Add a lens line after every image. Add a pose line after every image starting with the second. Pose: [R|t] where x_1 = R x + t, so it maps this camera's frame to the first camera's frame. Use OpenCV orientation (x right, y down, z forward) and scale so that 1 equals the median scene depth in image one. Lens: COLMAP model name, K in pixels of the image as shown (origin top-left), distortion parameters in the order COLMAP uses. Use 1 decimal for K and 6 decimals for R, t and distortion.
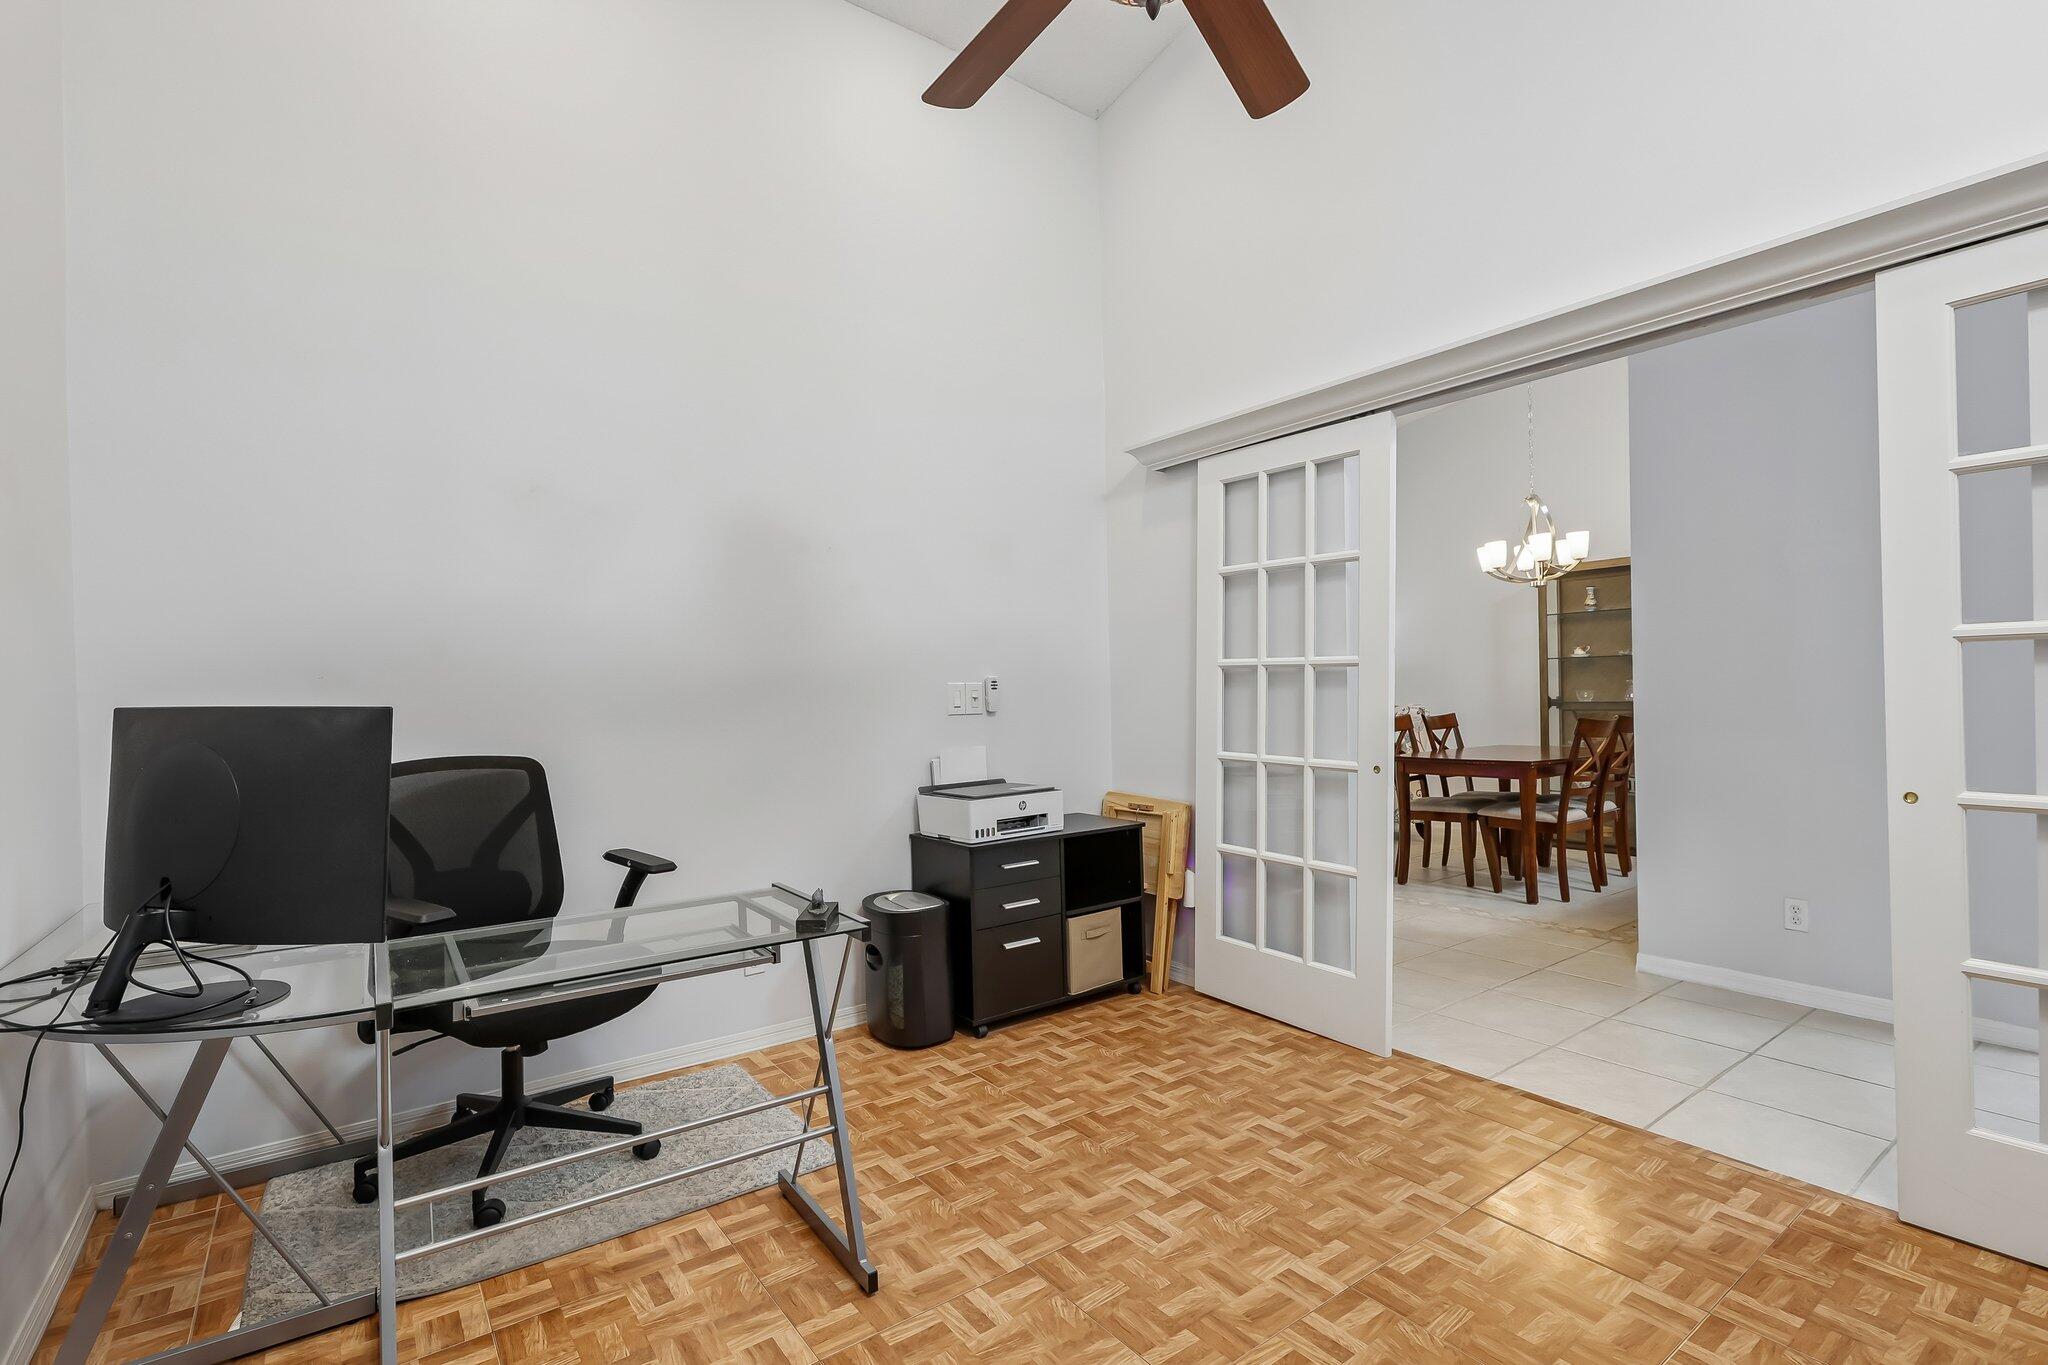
lens RADIAL K [[920.1, 0, 1054.2], [0, 920.1, 694.2], [0, 0, 1]] dist [-0.002352, 0.001398]
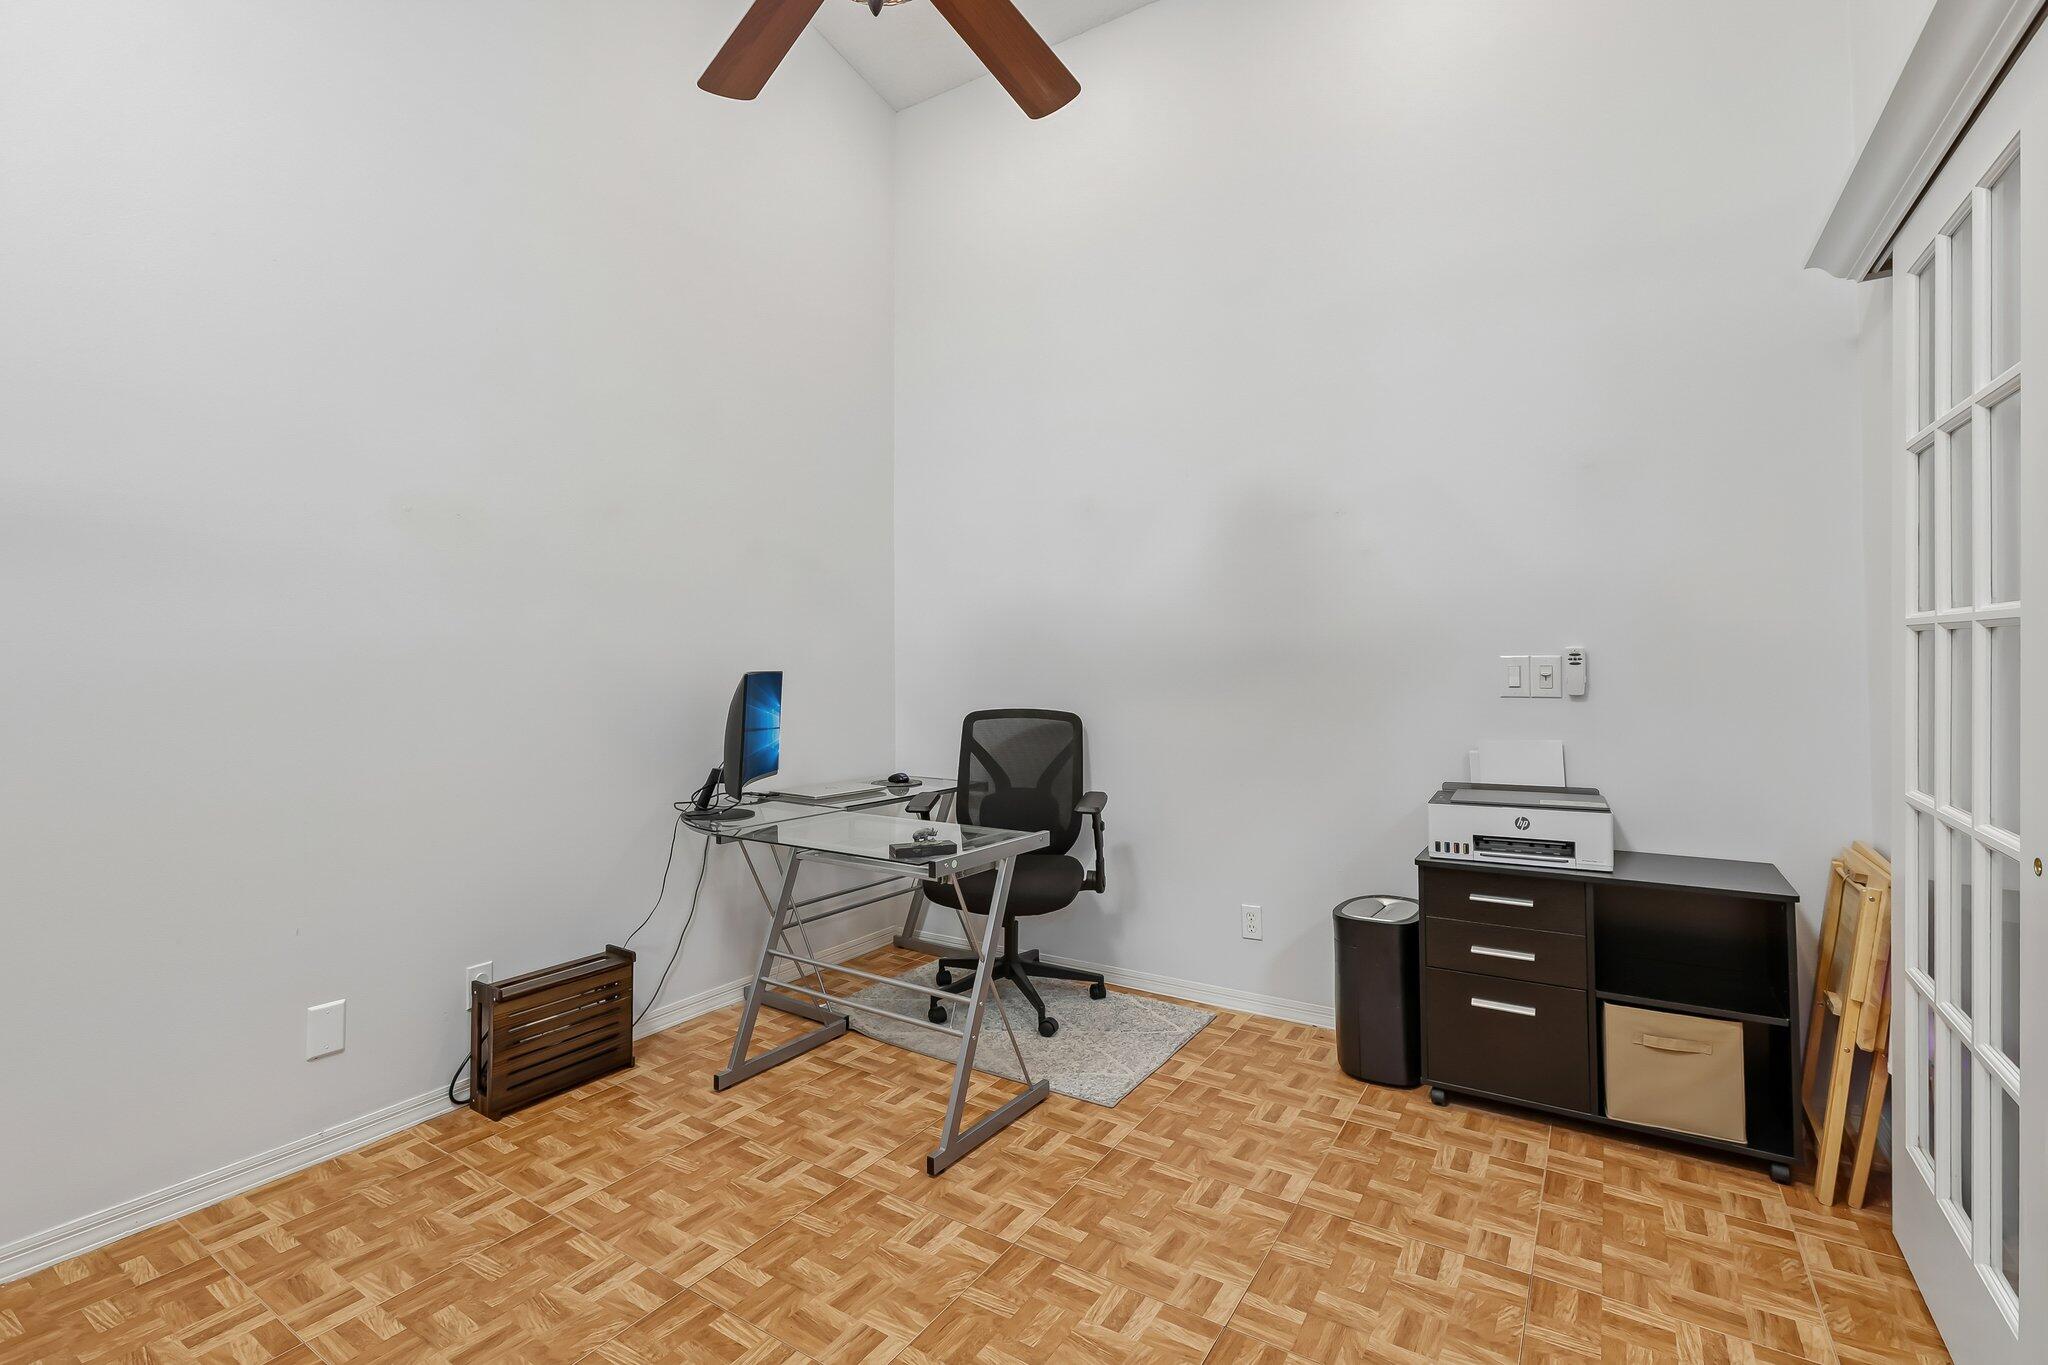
lens RADIAL K [[920.1, 0, 1025.0], [0, 920.1, 690.9], [0, 0, 1]] dist [-0.002352, 0.001398]
pose [[0.350804, 0.032471, -0.935886, 0.495543], [-0.001605, 0.999418, 0.034073, -0.007481], [0.936448, -0.010451, 0.350652, 0.372201]]
